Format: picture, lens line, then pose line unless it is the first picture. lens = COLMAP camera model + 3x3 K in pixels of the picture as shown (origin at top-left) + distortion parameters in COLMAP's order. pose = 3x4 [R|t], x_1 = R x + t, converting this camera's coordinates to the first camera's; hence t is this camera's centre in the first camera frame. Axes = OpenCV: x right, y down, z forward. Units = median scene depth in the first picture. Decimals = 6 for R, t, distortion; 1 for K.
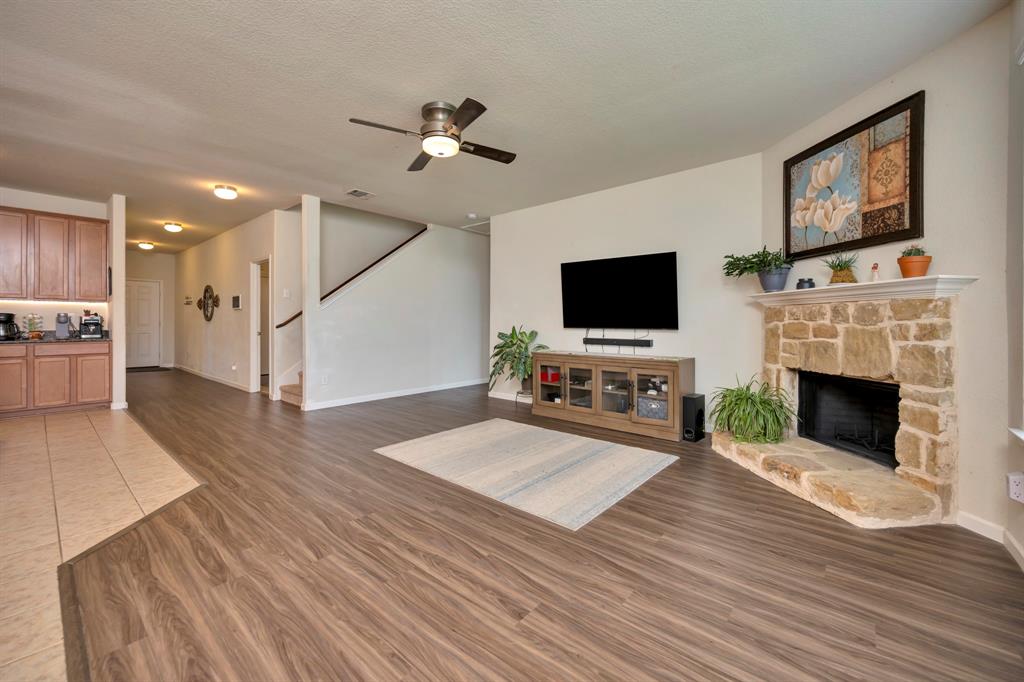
lens RADIAL K [[411.6, 0, 519.7], [0, 411.6, 323.2], [0, 0, 1]] dist [0.000381, 0.000076]
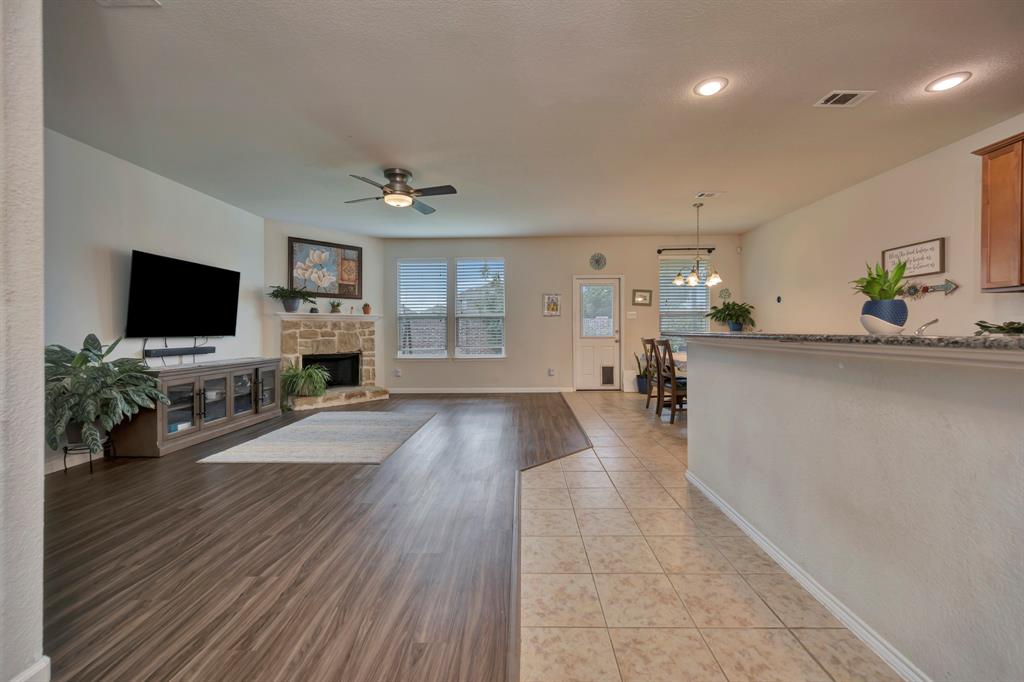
lens RADIAL K [[411.6, 0, 523.0], [0, 411.6, 340.1], [0, 0, 1]] dist [0.000381, 0.000076]
pose [[-0.643695, -0.019716, 0.765028, -1.461783], [0.003712, 0.999576, 0.028885, -0.006232], [-0.765273, 0.021433, -0.643349, 1.520263]]
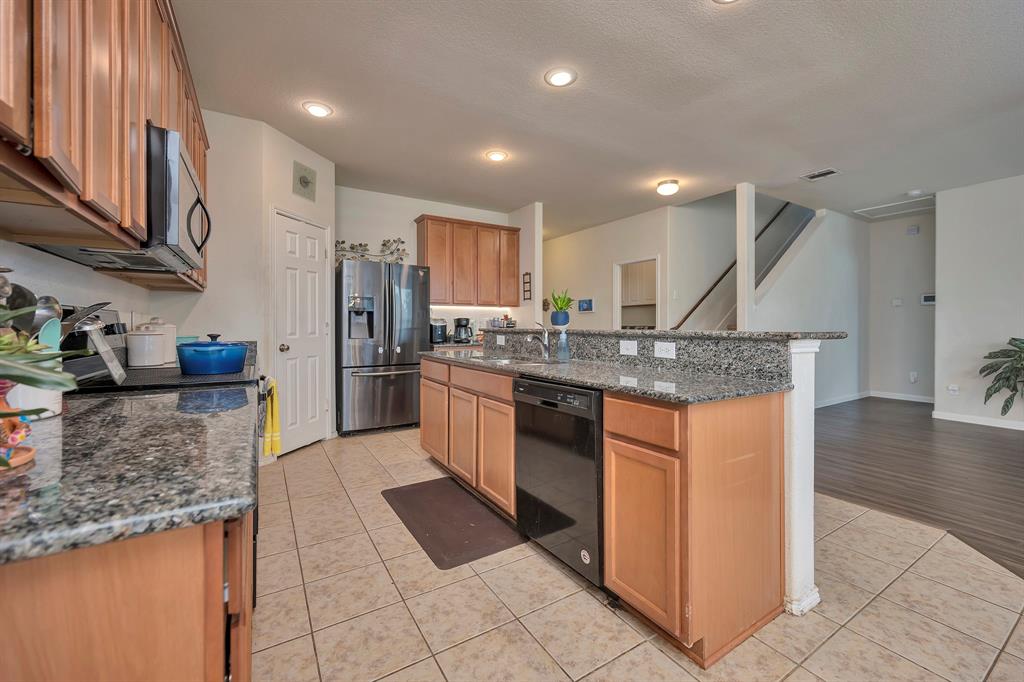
lens RADIAL K [[411.6, 0, 518.3], [0, 411.6, 327.2], [0, 0, 1]] dist [0.000381, 0.000076]
pose [[0.950620, -0.003682, -0.310334, -1.157863], [0.004843, 0.999984, 0.002972, -0.006309], [0.310318, -0.004328, 0.950623, -0.011996]]
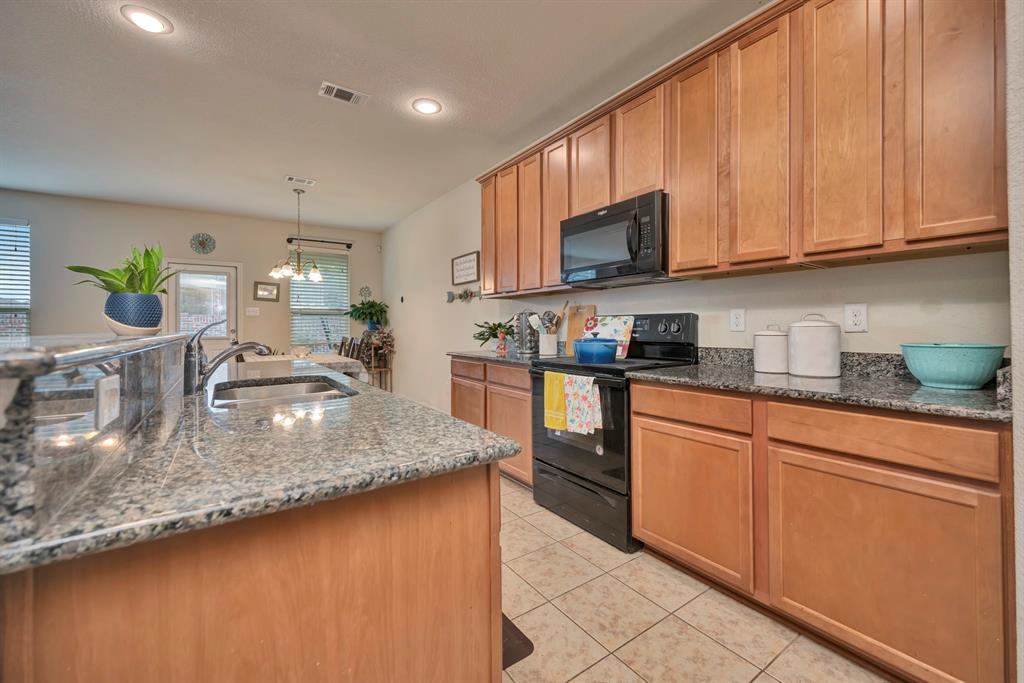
lens RADIAL K [[411.6, 0, 529.9], [0, 411.6, 335.6], [0, 0, 1]] dist [0.000381, 0.000076]
pose [[-0.966987, -0.006483, 0.254742, -1.848663], [-0.000620, 0.999733, 0.023087, -0.008999], [-0.254824, 0.022166, -0.966733, 1.135709]]
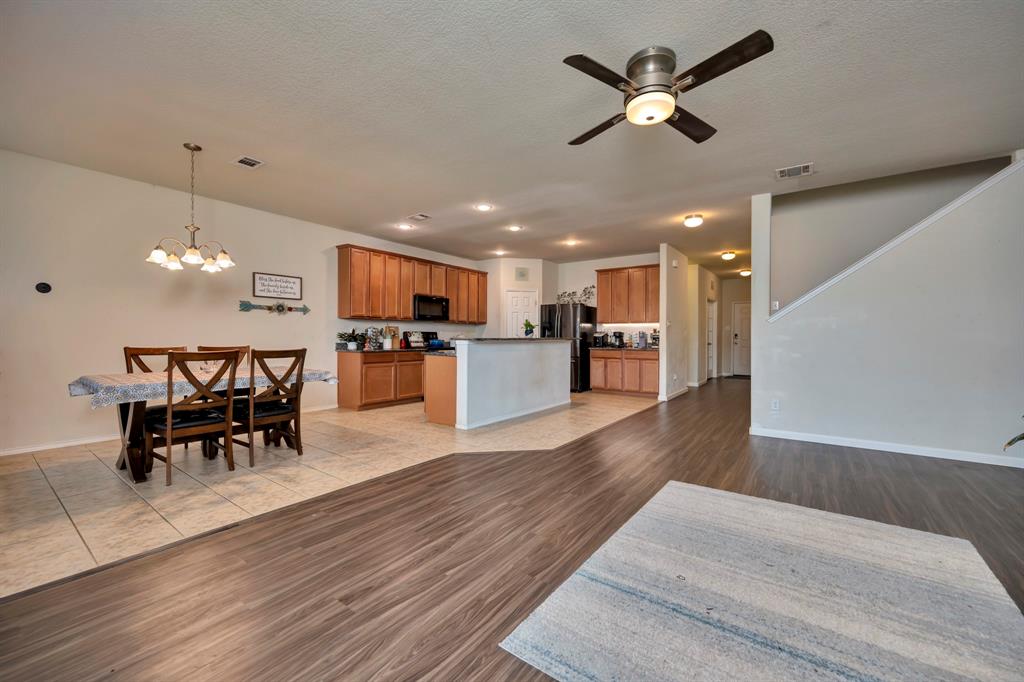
lens RADIAL K [[411.6, 0, 521.3], [0, 411.6, 338.0], [0, 0, 1]] dist [0.000381, 0.000076]
pose [[0.071405, -0.000603, -0.997447, 0.562487], [-0.005172, 0.999986, -0.000975, 0.005350], [0.997434, 0.005229, 0.071401, 0.691453]]
